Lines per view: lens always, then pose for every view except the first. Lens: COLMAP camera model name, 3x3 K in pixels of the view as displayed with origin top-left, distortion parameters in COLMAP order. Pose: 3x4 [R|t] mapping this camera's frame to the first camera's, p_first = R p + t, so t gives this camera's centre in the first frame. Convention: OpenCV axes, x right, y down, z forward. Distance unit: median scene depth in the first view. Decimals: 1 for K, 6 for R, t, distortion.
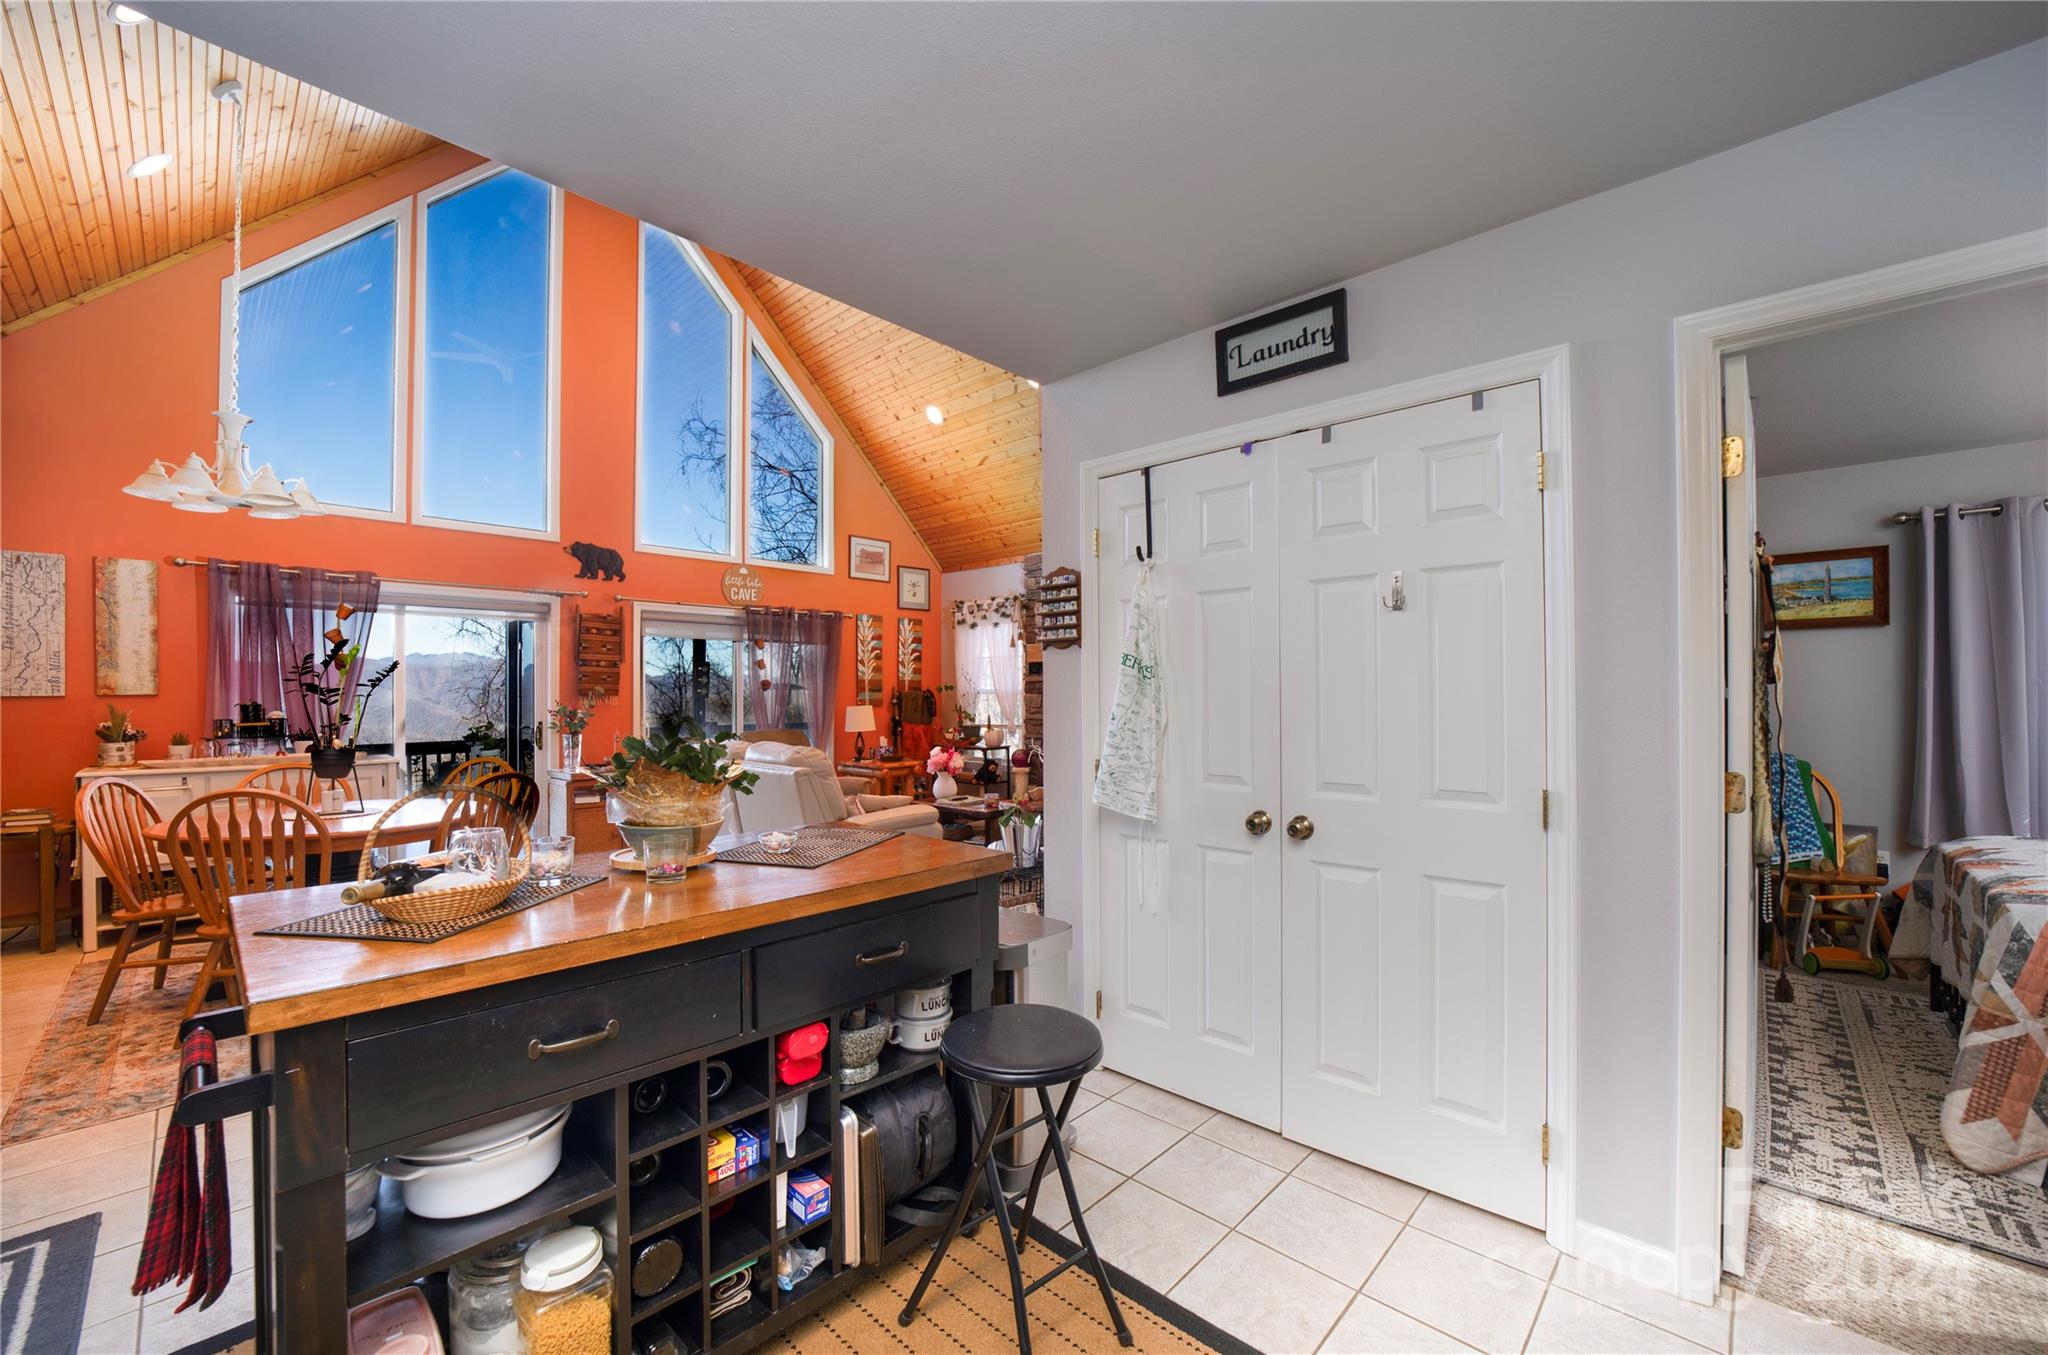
lens RADIAL K [[811.8, 0, 1019.8], [0, 811.8, 693.0], [0, 0, 1]] dist [-0.041282, 0.009368]
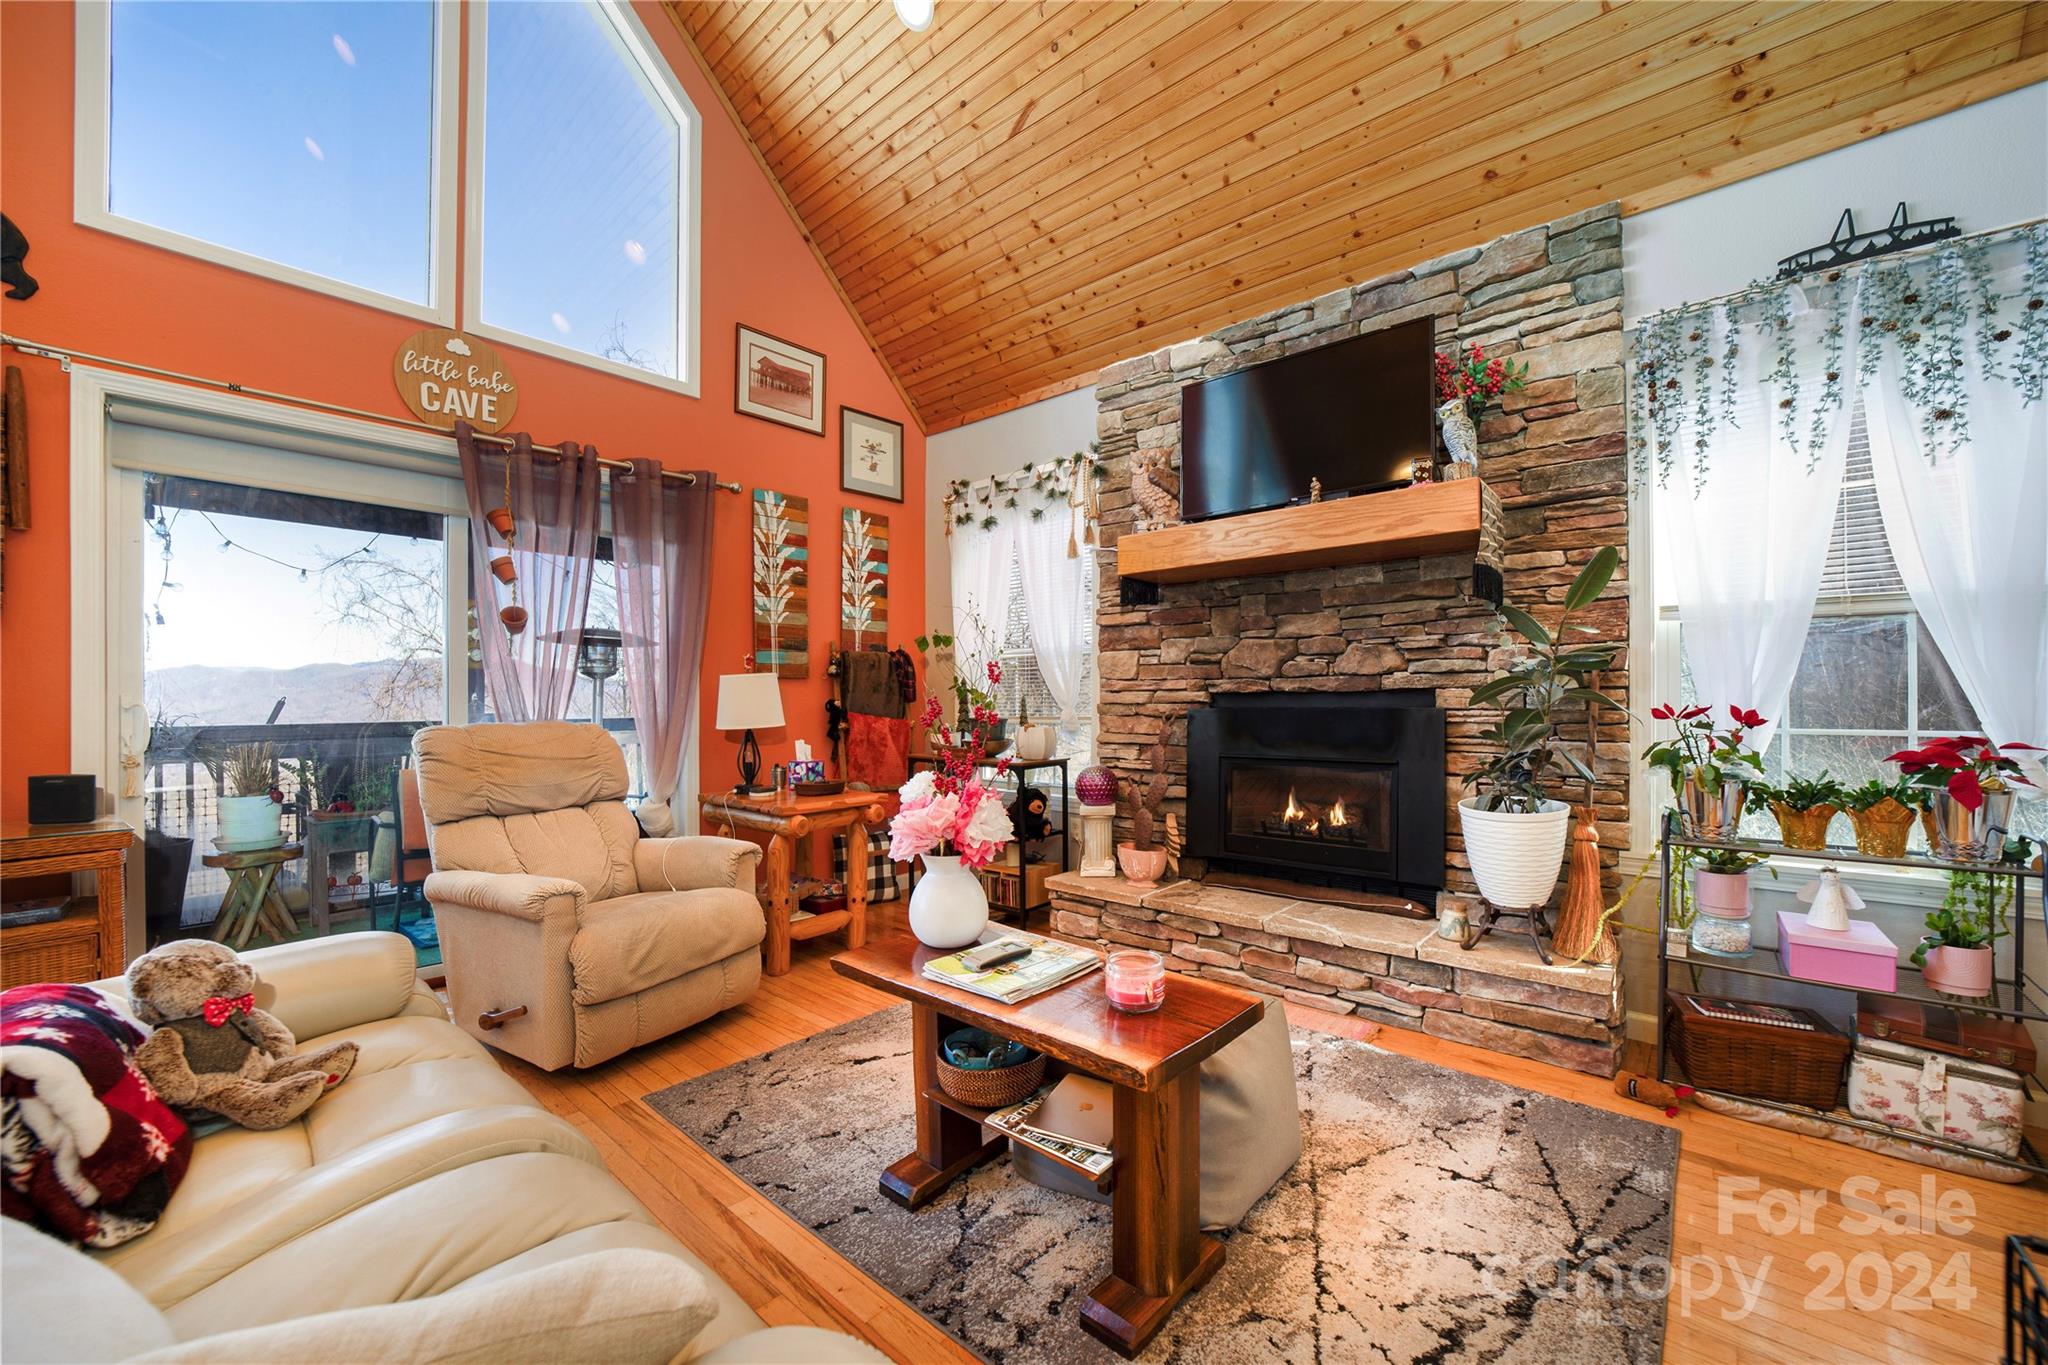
lens RADIAL K [[792.4, 0, 1010.3], [0, 792.4, 705.3], [0, 0, 1]] dist [-0.037249, 0.008193]
pose [[0.999771, 0.000852, 0.021370, -0.059218], [-0.001080, 0.999942, 0.010684, 0.028848], [-0.021359, -0.010705, 0.999715, 0.548822]]
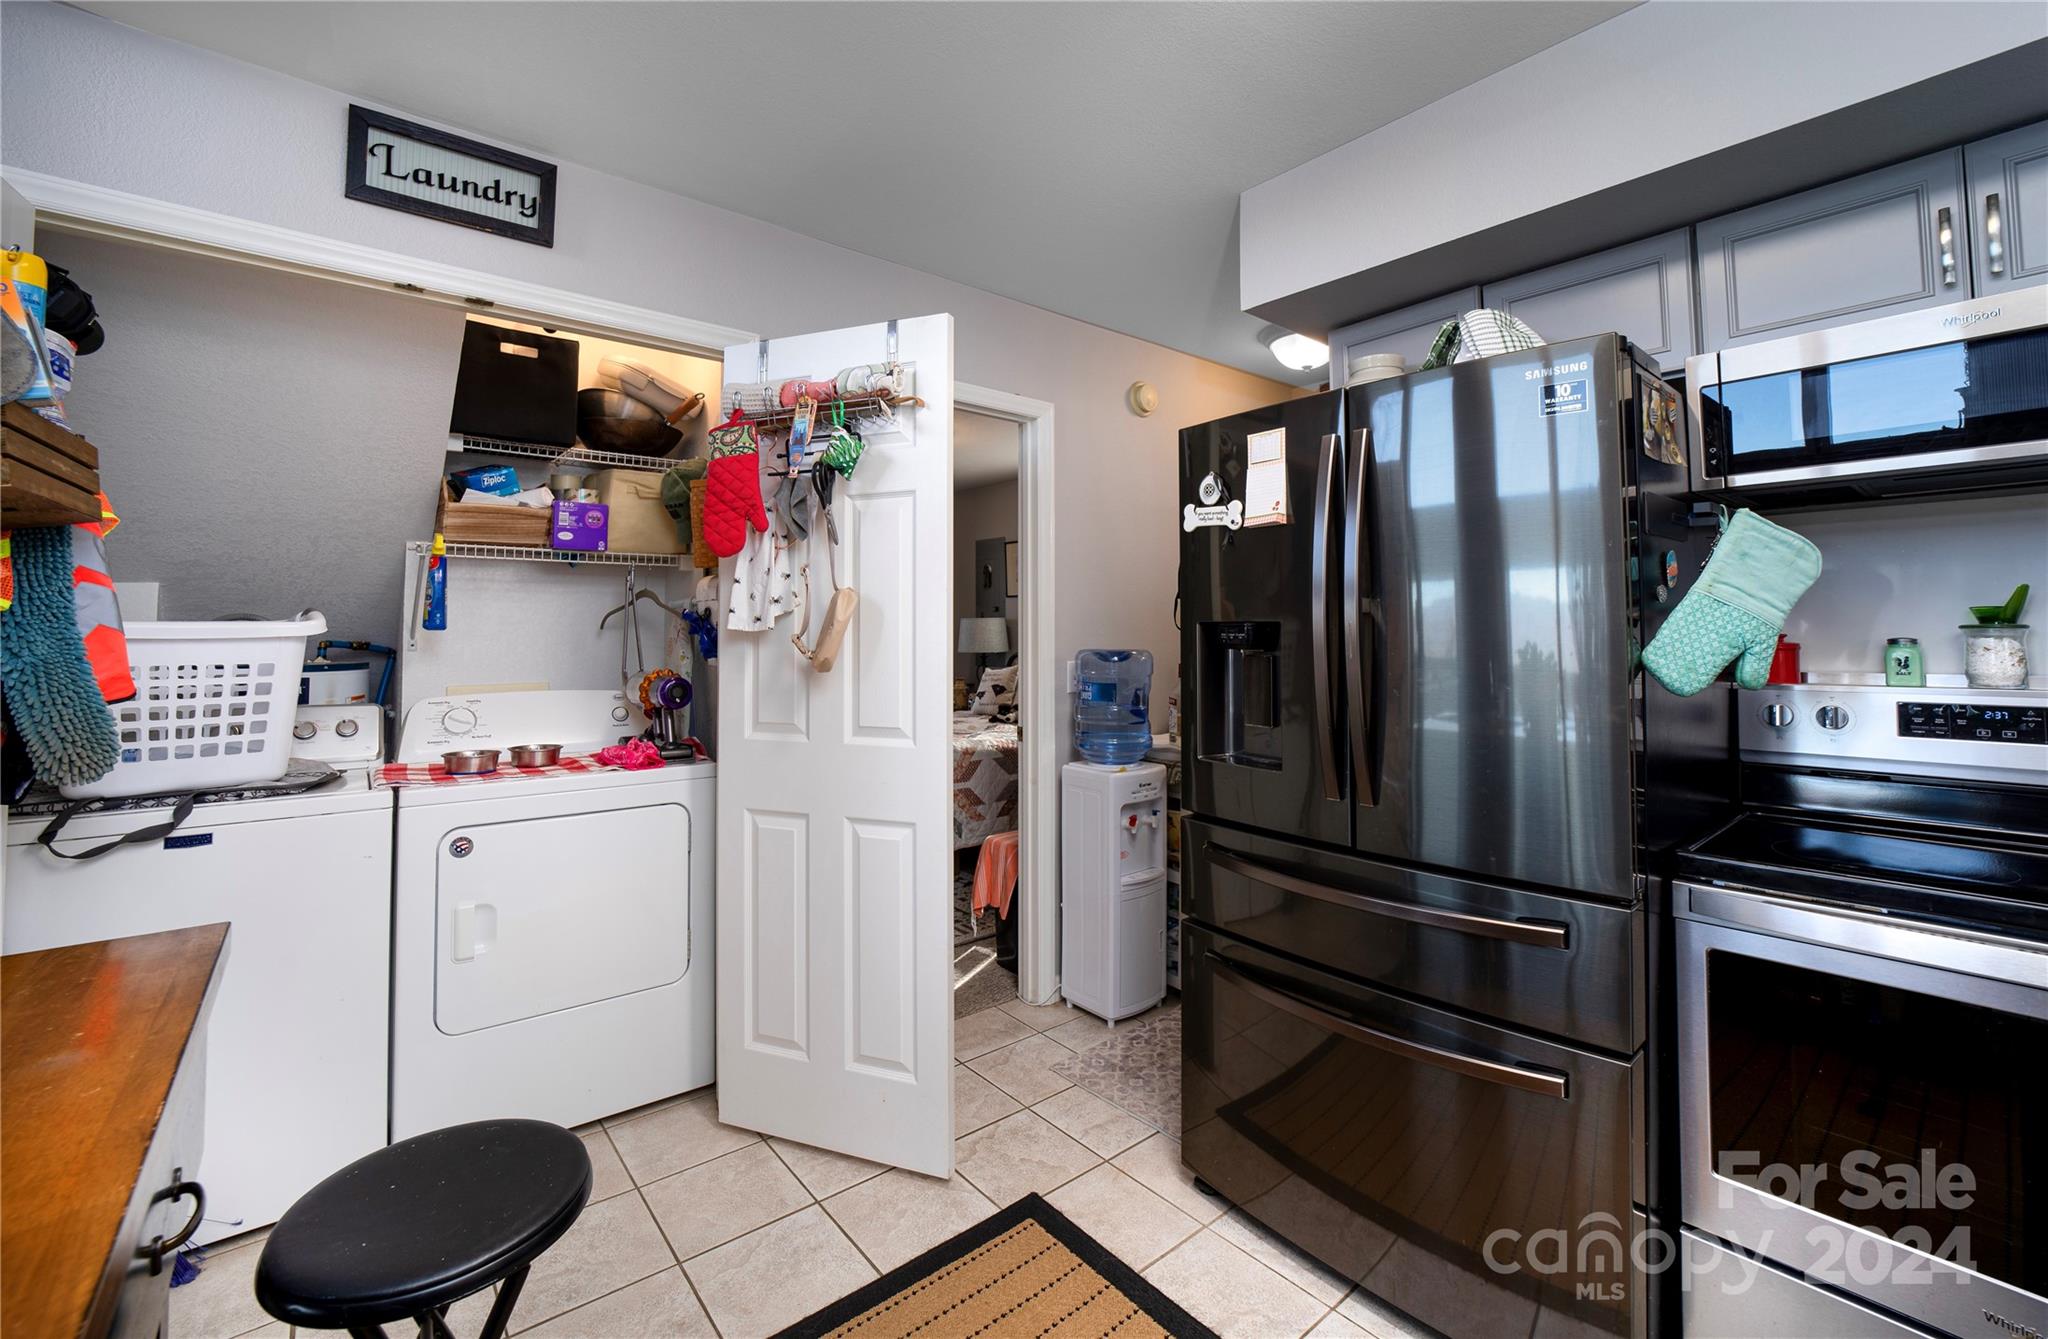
lens RADIAL K [[855.3, 0, 1023.4], [0, 855.3, 598.1], [0, 0, 1]] dist [-0.049837, 0.011516]
pose [[0.127084, 0.043613, 0.990933, -0.118427], [-0.008661, 0.999044, -0.042859, 0.000346], [-0.991854, -0.003136, 0.127340, 0.107496]]
